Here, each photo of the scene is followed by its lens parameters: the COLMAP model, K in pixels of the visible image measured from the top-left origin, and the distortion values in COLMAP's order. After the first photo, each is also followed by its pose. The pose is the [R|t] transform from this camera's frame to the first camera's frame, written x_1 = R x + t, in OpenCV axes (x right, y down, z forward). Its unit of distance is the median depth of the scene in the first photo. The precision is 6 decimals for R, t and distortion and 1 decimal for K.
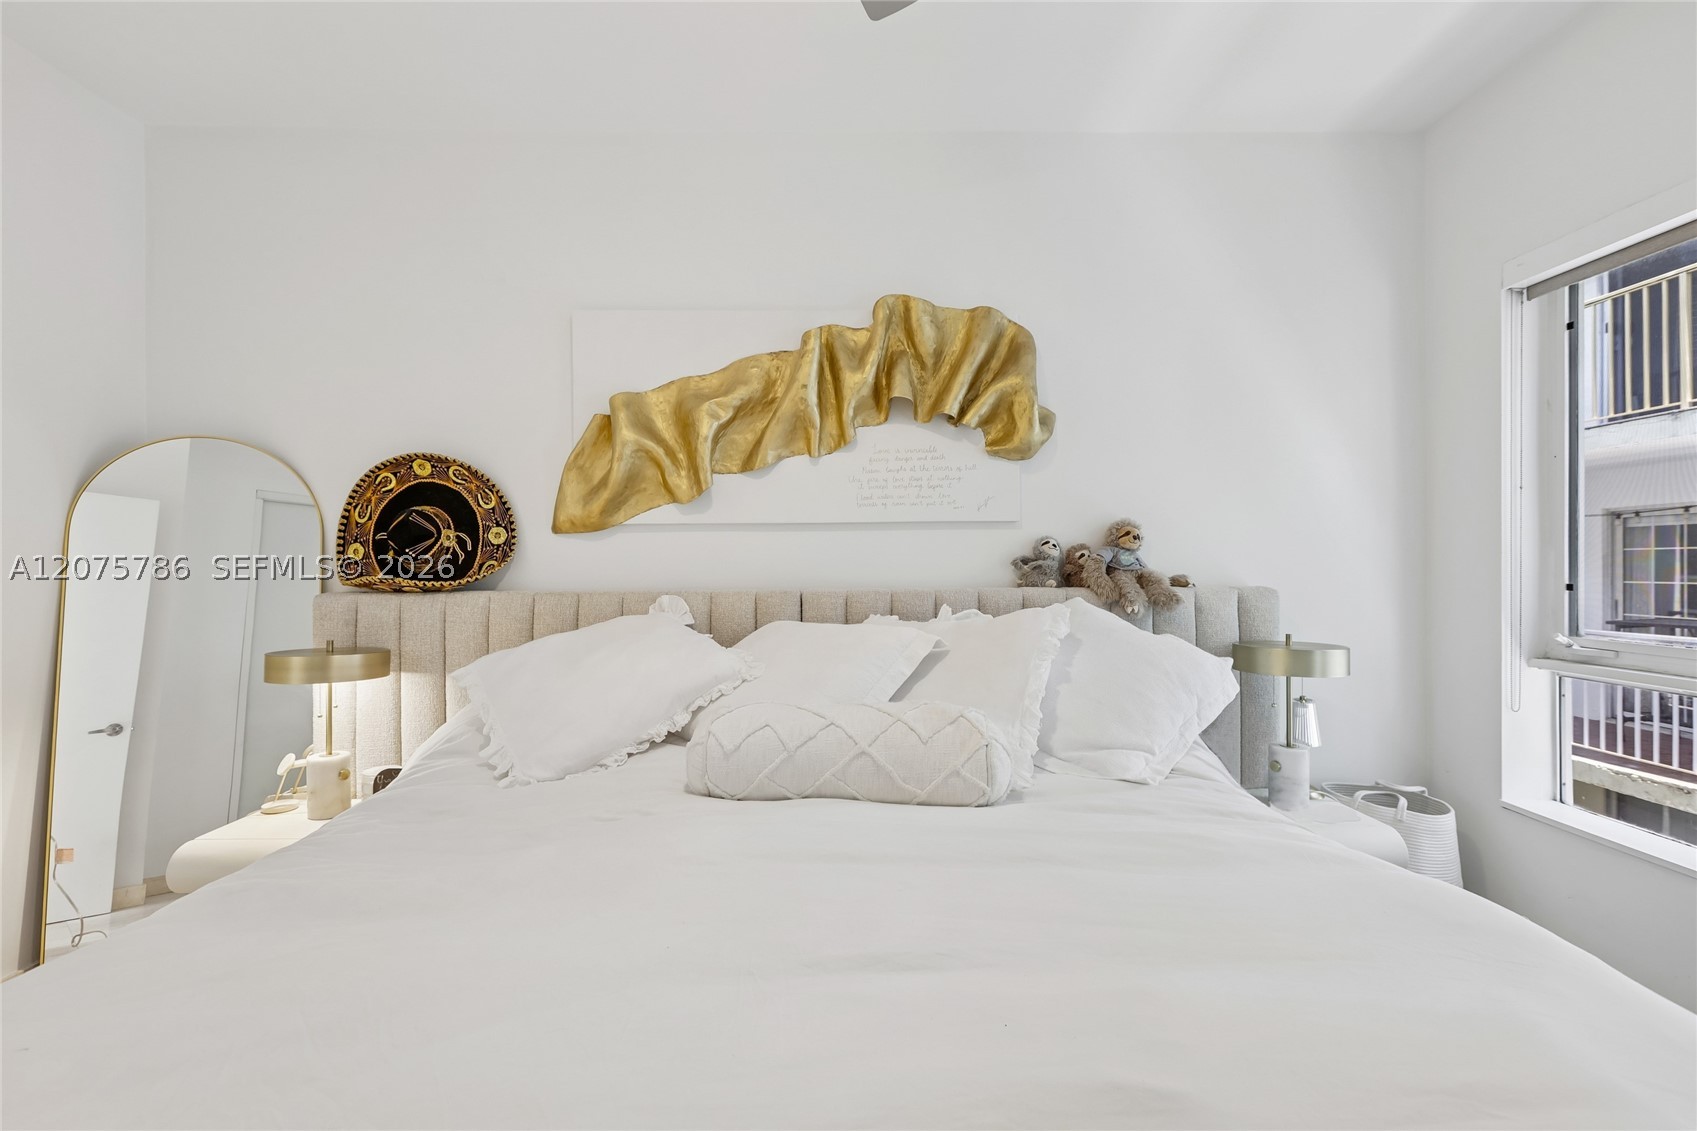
lens RADIAL K [[752.6, 0, 852.2], [0, 752.6, 554.8], [0, 0, 1]] dist [0.001722, 0.001472]
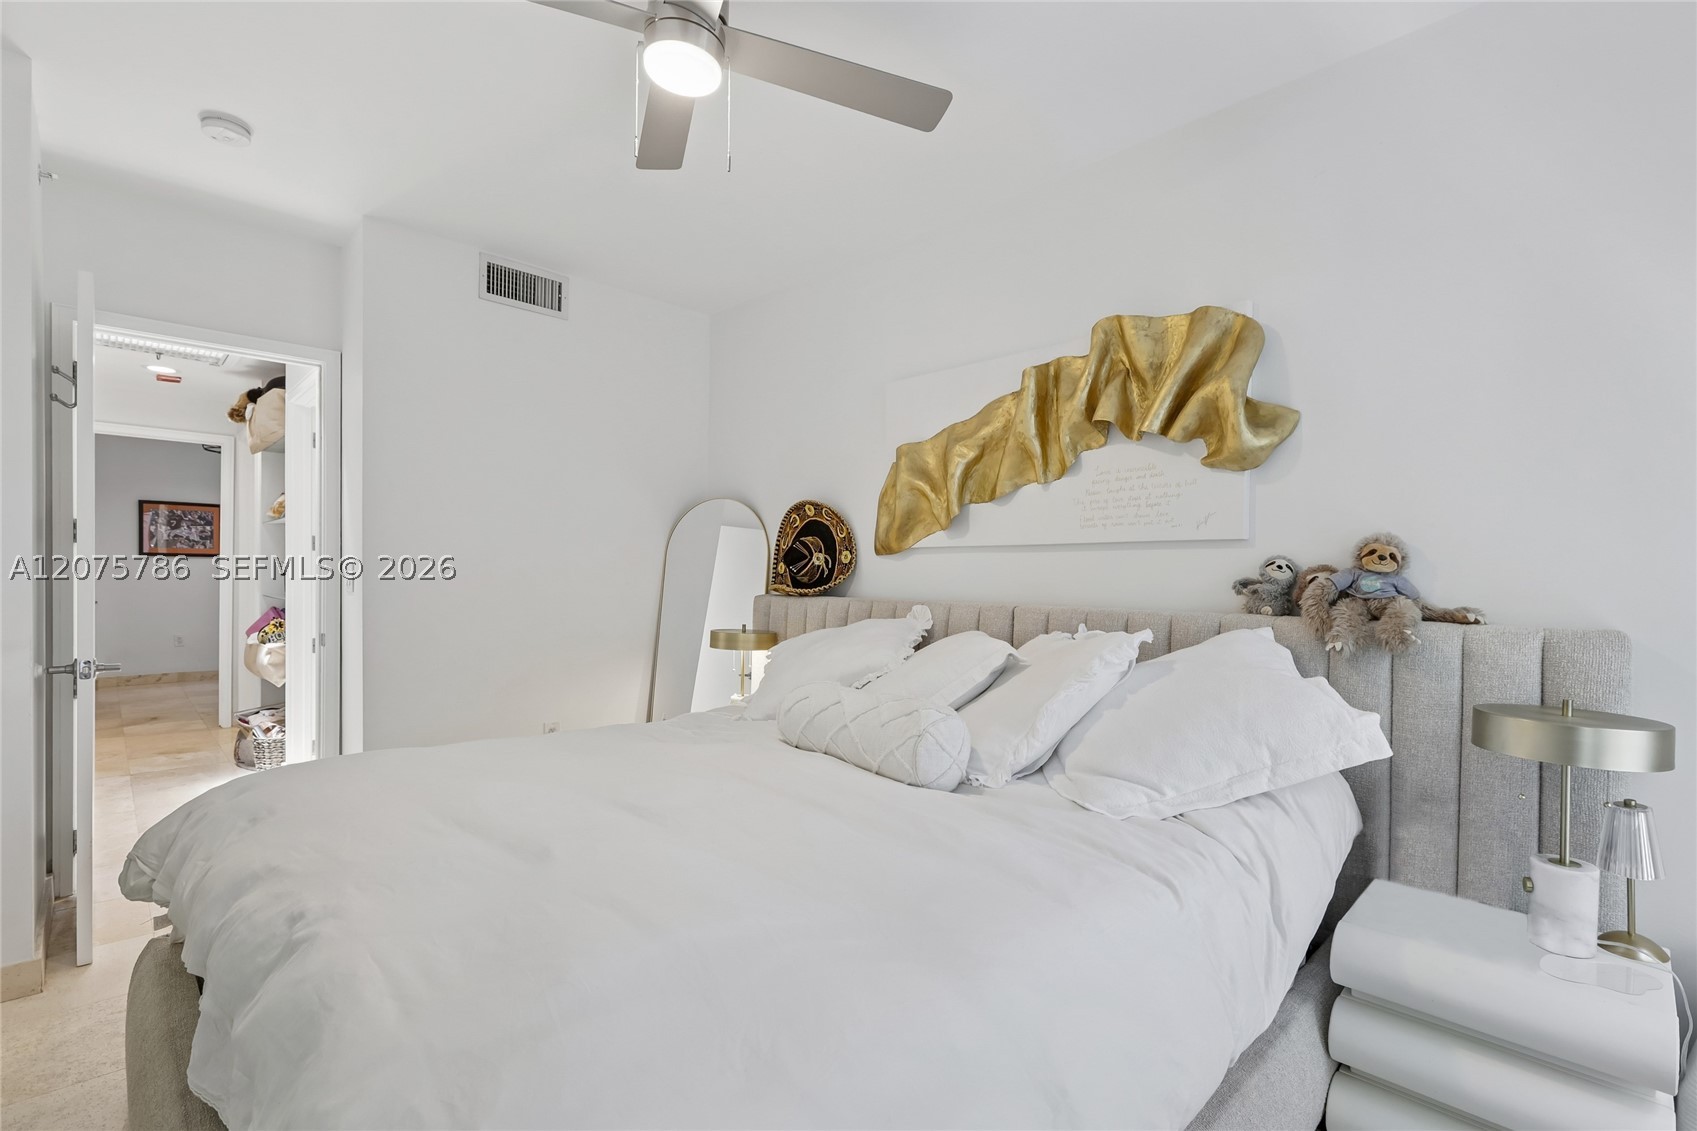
lens RADIAL K [[755.3, 0, 847.3], [0, 755.3, 570.2], [0, 0, 1]] dist [0.000275, 0.000713]
pose [[0.692971, 0.009791, -0.720899, 0.532724], [-0.007369, 0.999952, 0.006497, -0.010321], [0.720927, 0.000810, 0.693010, 0.045493]]
